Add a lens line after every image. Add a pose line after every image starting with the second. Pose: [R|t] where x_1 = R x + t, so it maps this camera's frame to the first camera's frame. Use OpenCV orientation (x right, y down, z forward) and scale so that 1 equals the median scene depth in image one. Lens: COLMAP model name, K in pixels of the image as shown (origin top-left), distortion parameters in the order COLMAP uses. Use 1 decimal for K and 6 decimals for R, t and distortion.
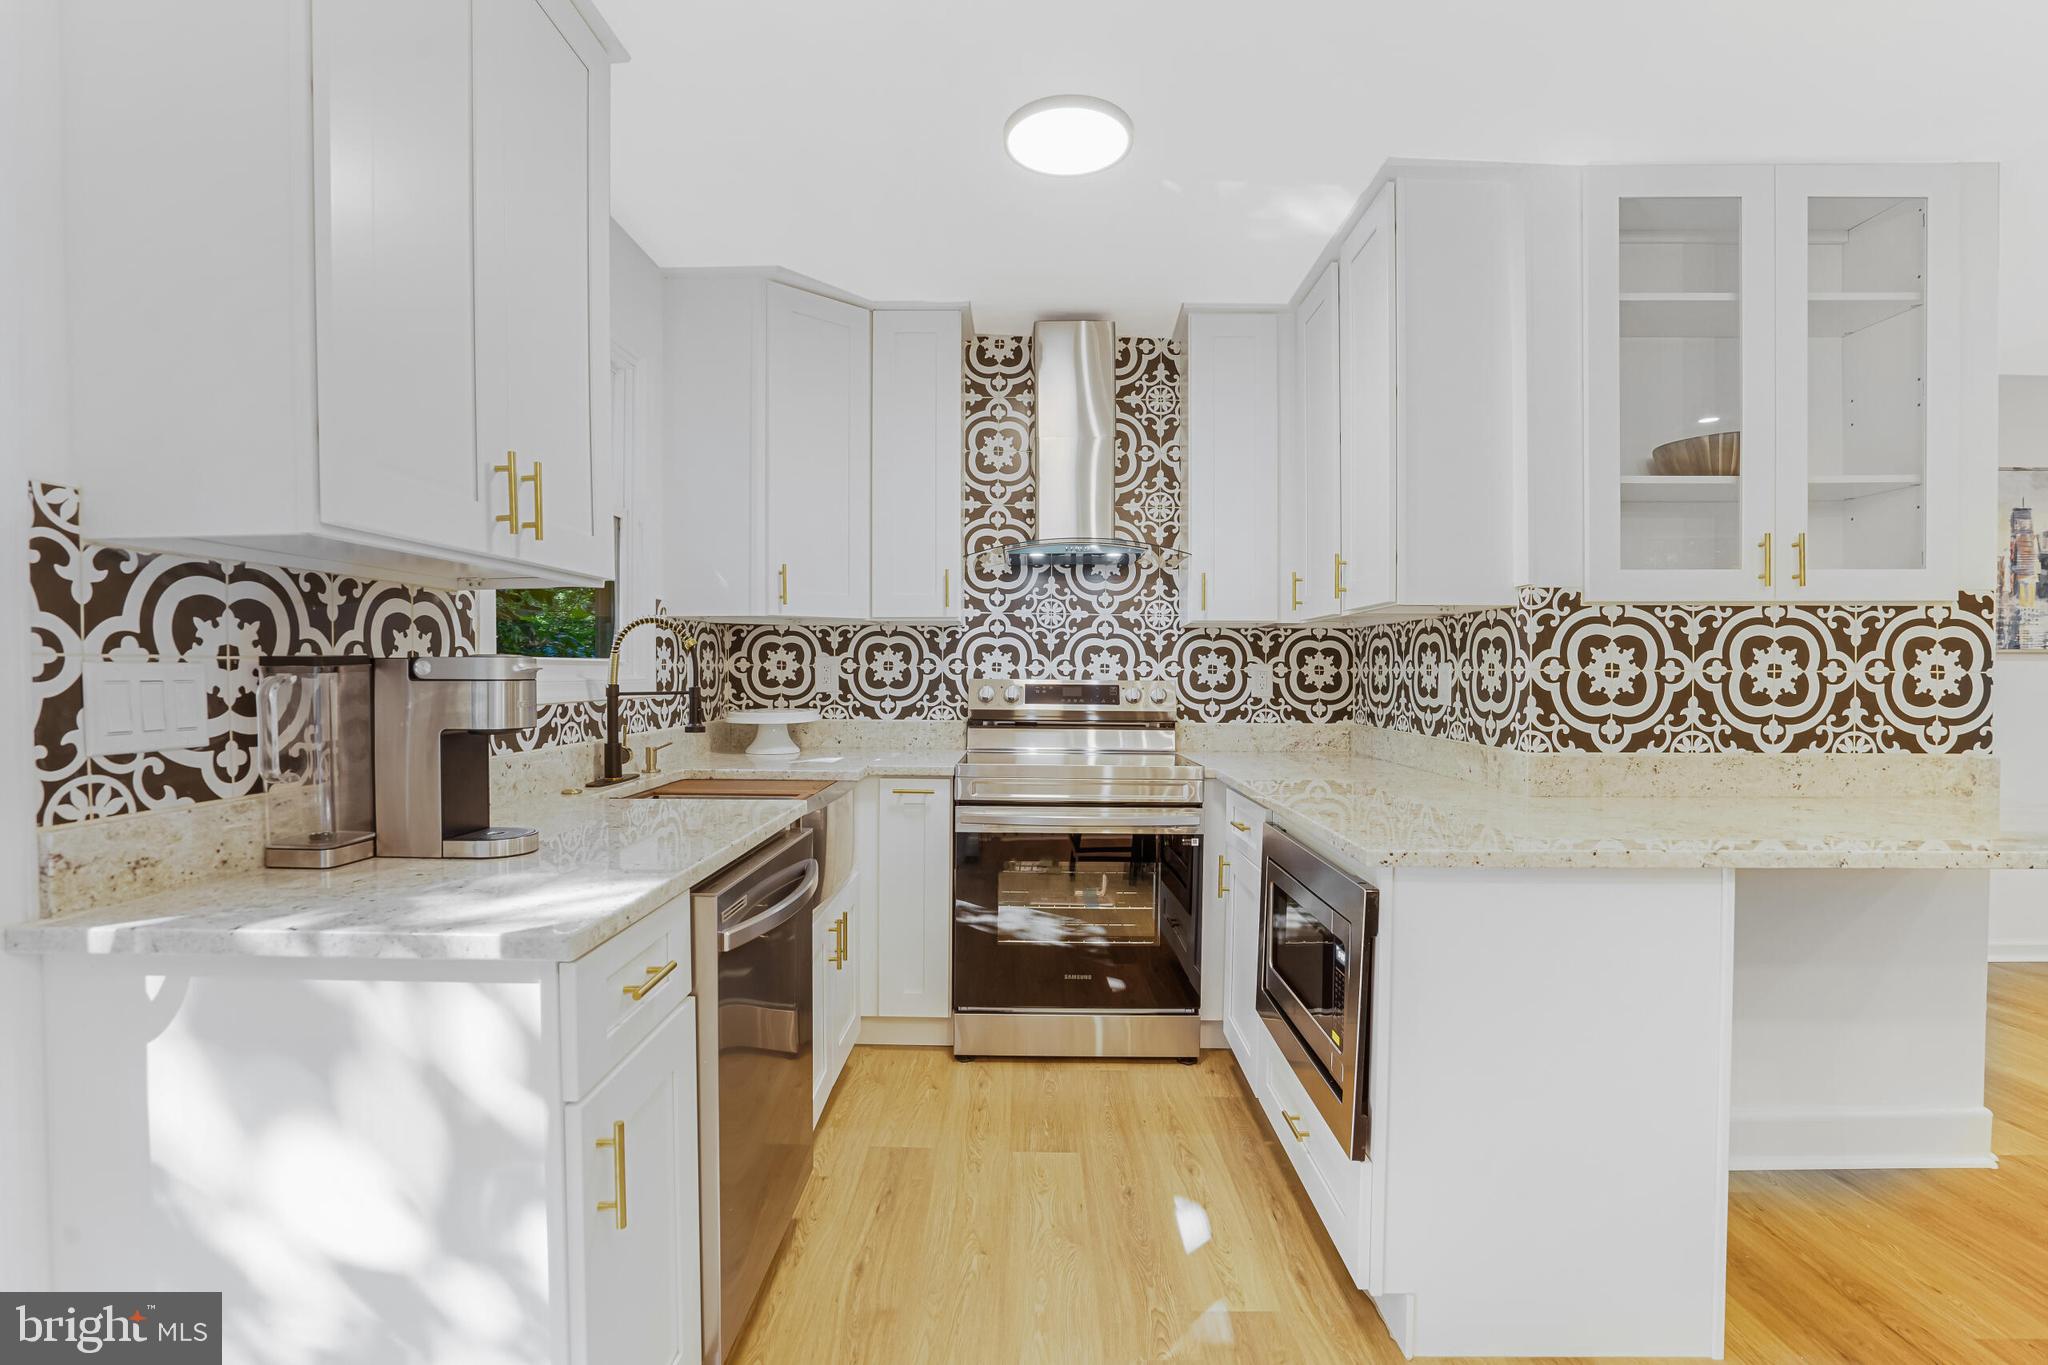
lens RADIAL K [[949.4, 0, 1025.1], [0, 949.4, 685.3], [0, 0, 1]] dist [-0.048302, 0.017942]
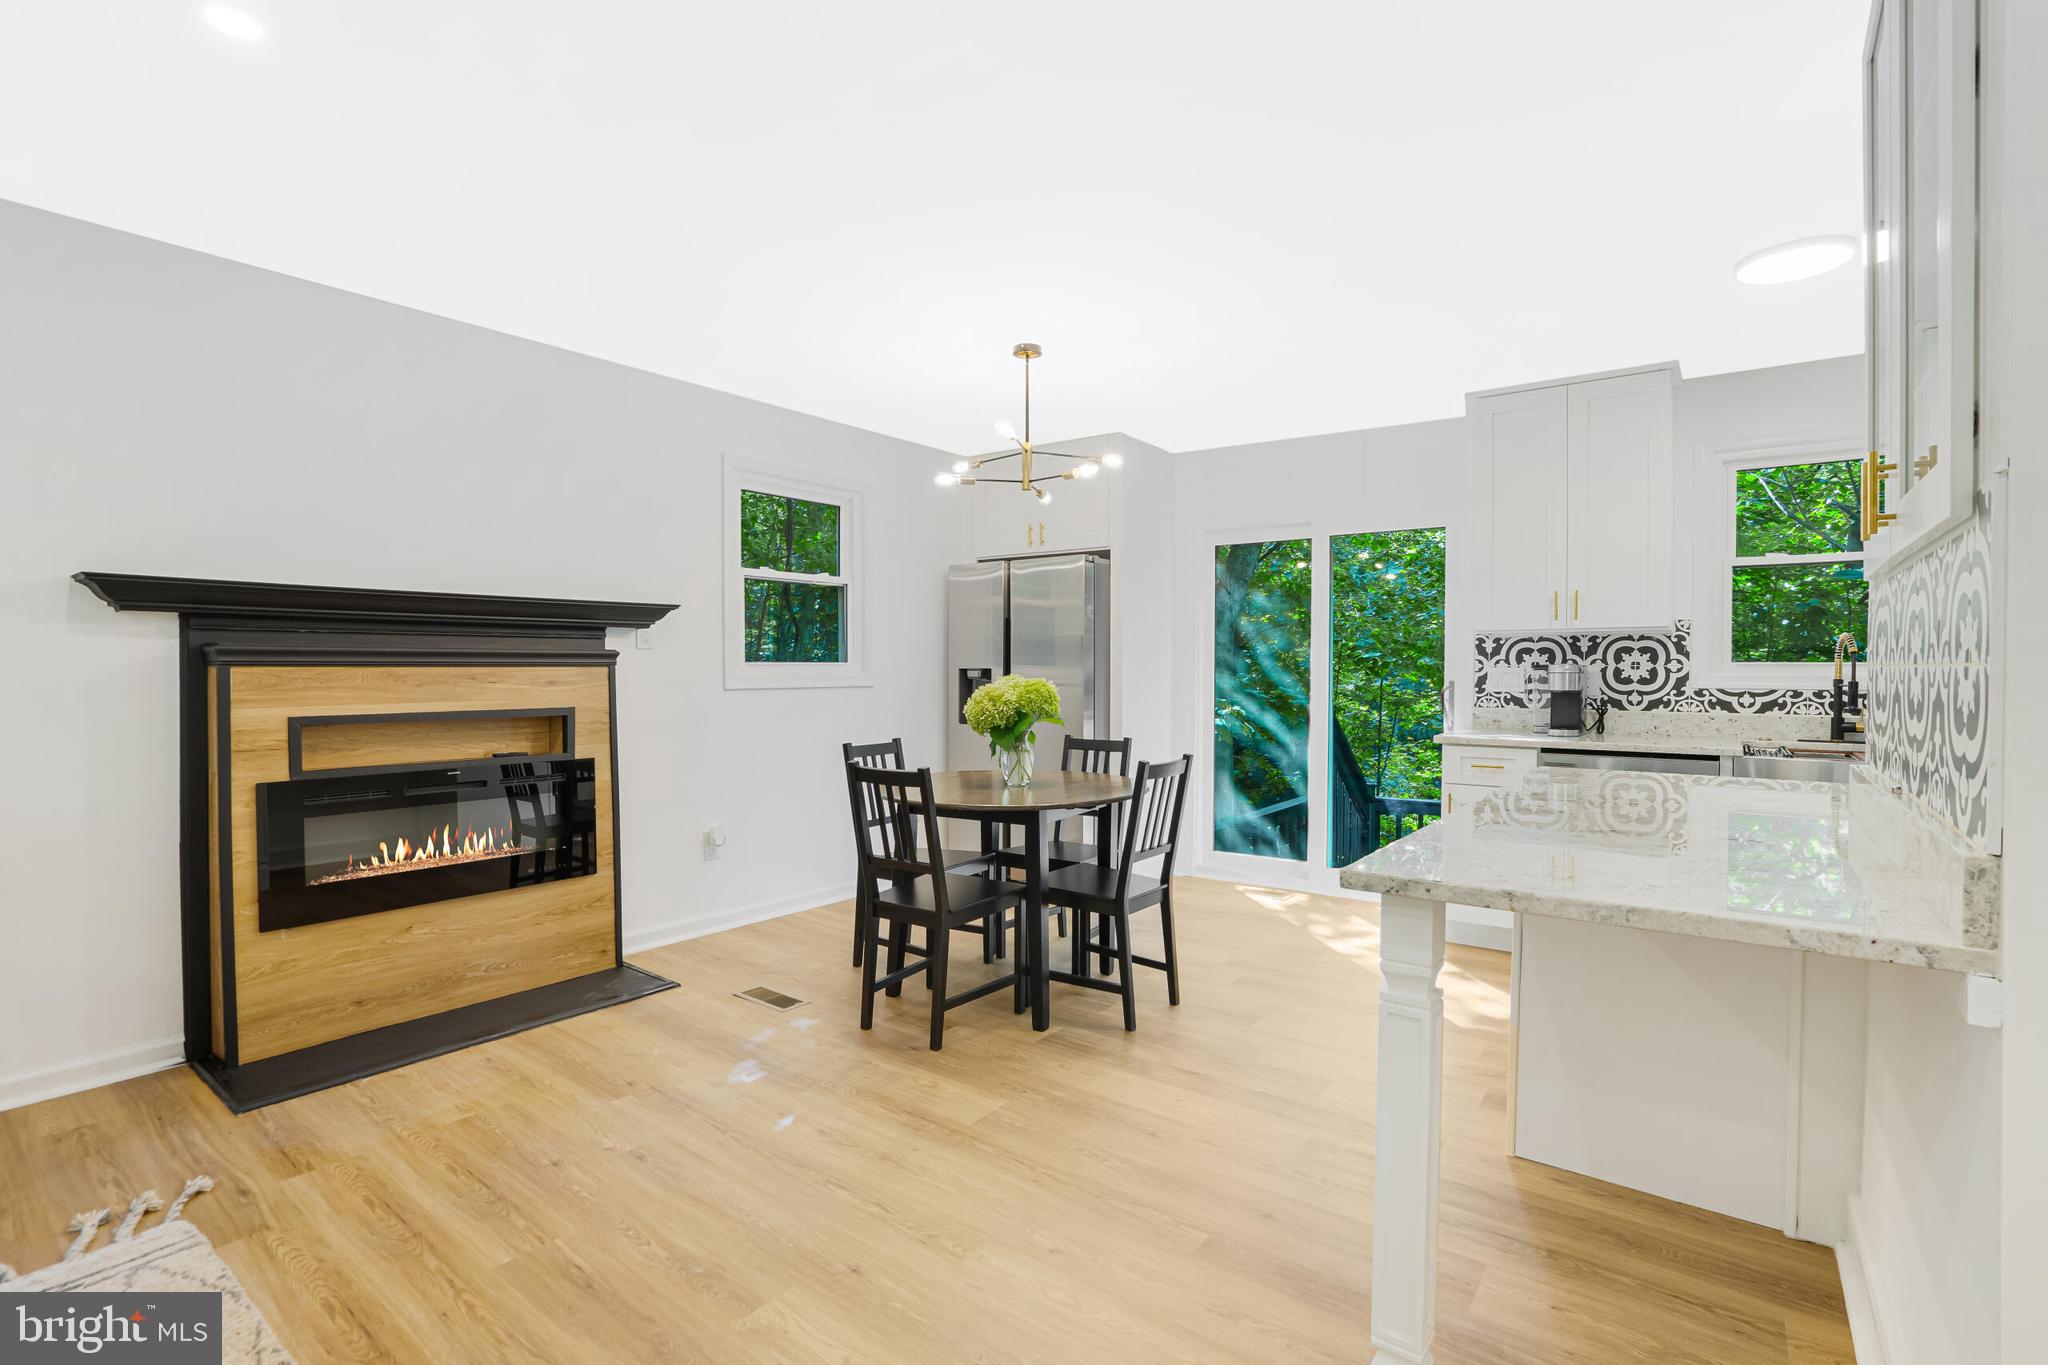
lens RADIAL K [[949.4, 0, 1025.8], [0, 949.4, 687.0], [0, 0, 1]] dist [-0.048302, 0.017942]
pose [[-0.580232, 0.011024, -0.814377, 1.304736], [-0.014248, 0.999618, 0.023683, -0.003662], [0.814327, 0.025345, -0.579853, 0.658830]]
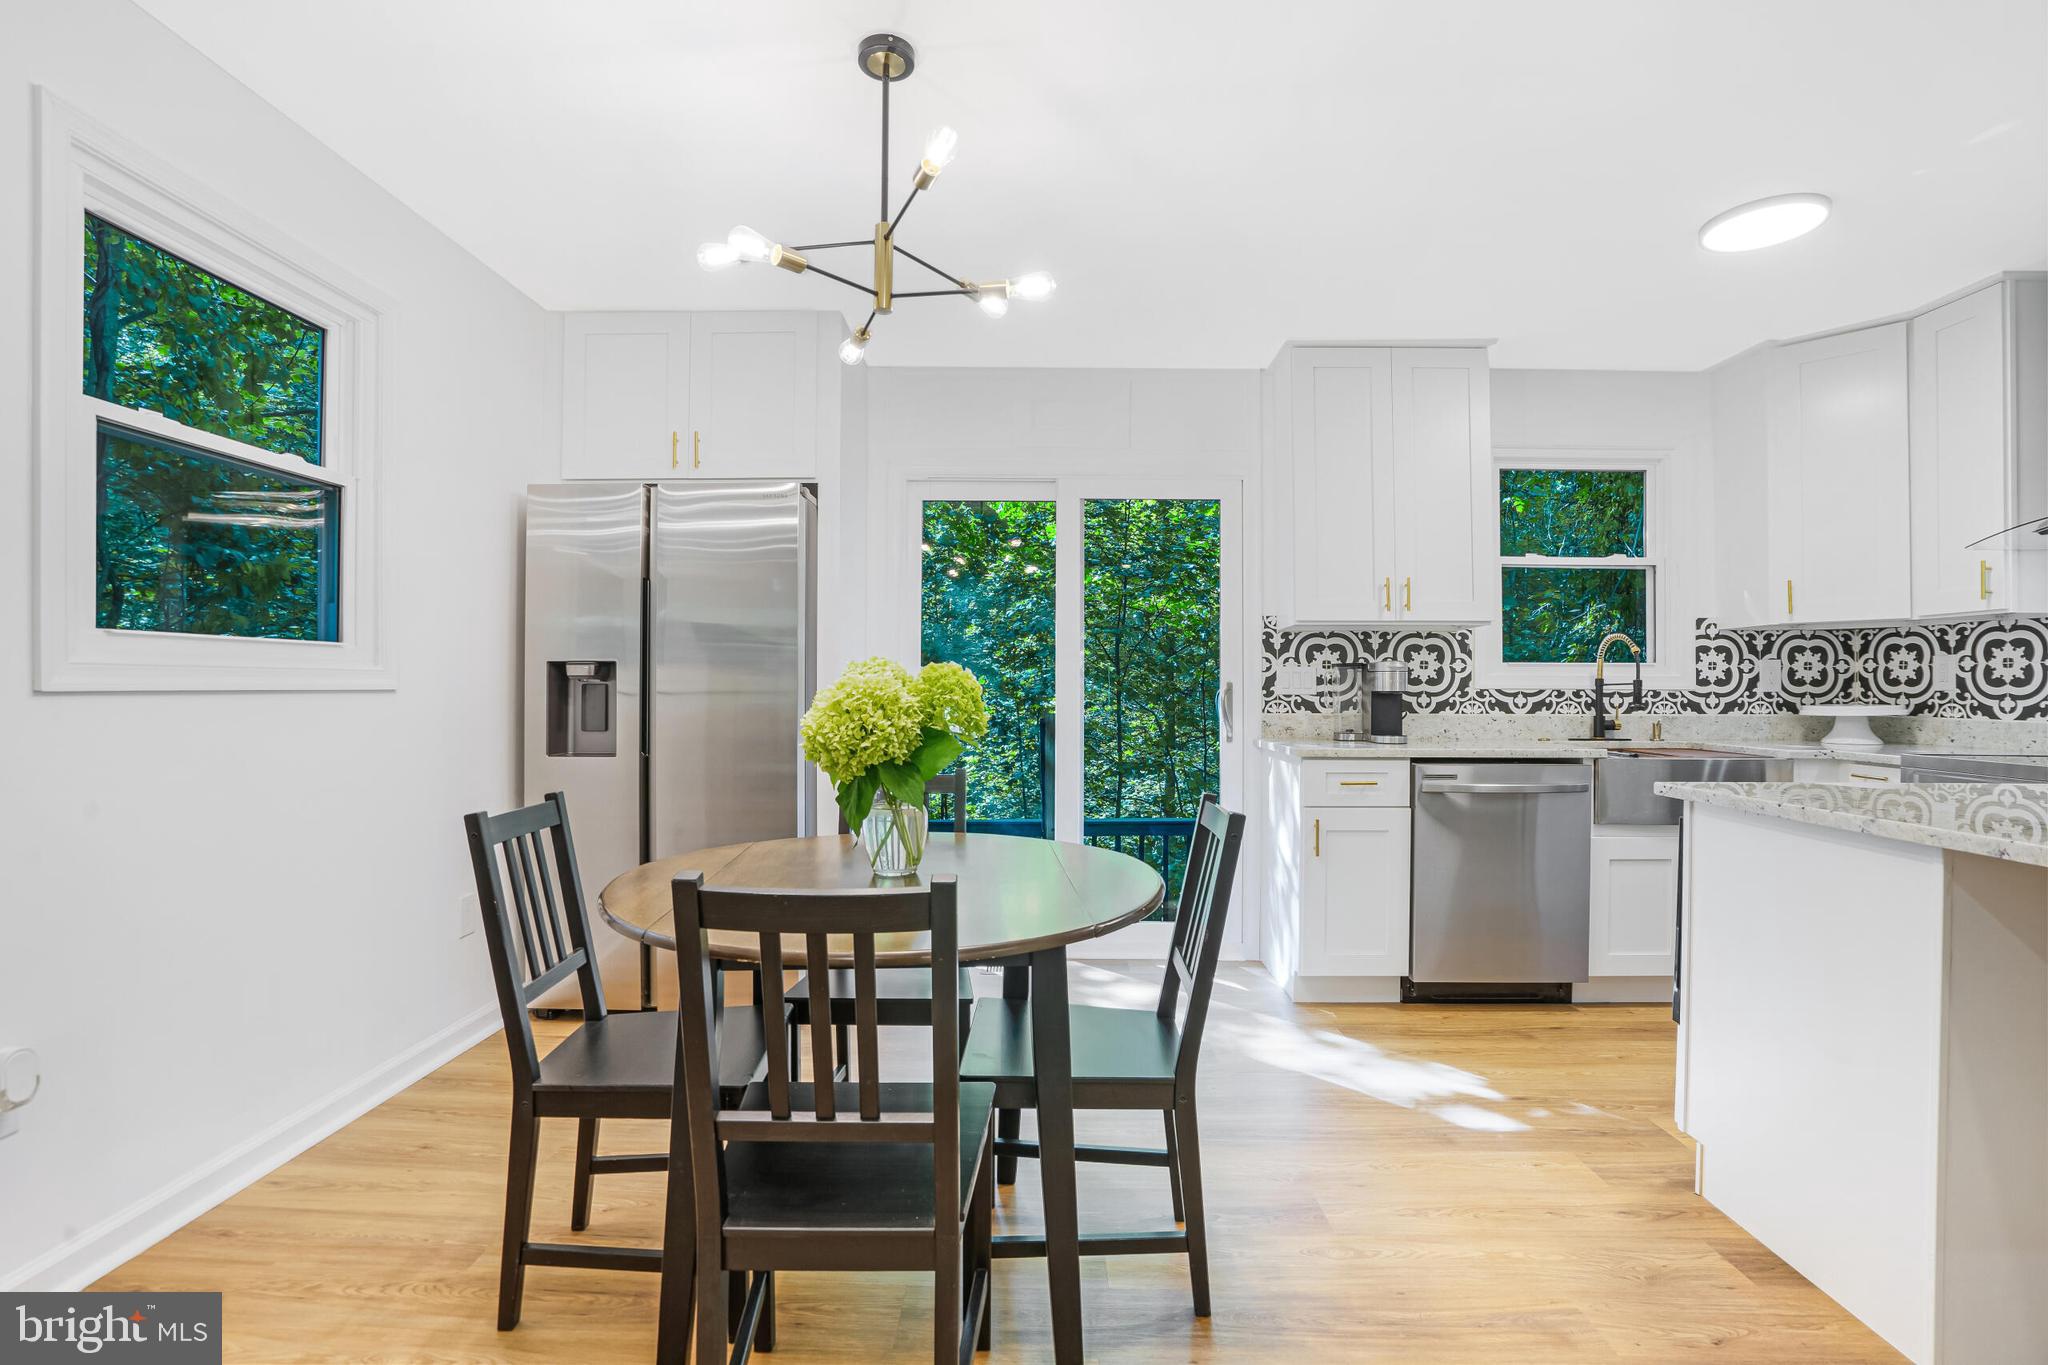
lens RADIAL K [[949.4, 0, 1023.5], [0, 949.4, 689.7], [0, 0, 1]] dist [-0.048302, 0.017942]
pose [[0.000762, 0.011484, -0.999934, 0.939836], [-0.017010, 0.999790, 0.011469, 0.013630], [0.999855, 0.017000, 0.000958, 0.025102]]
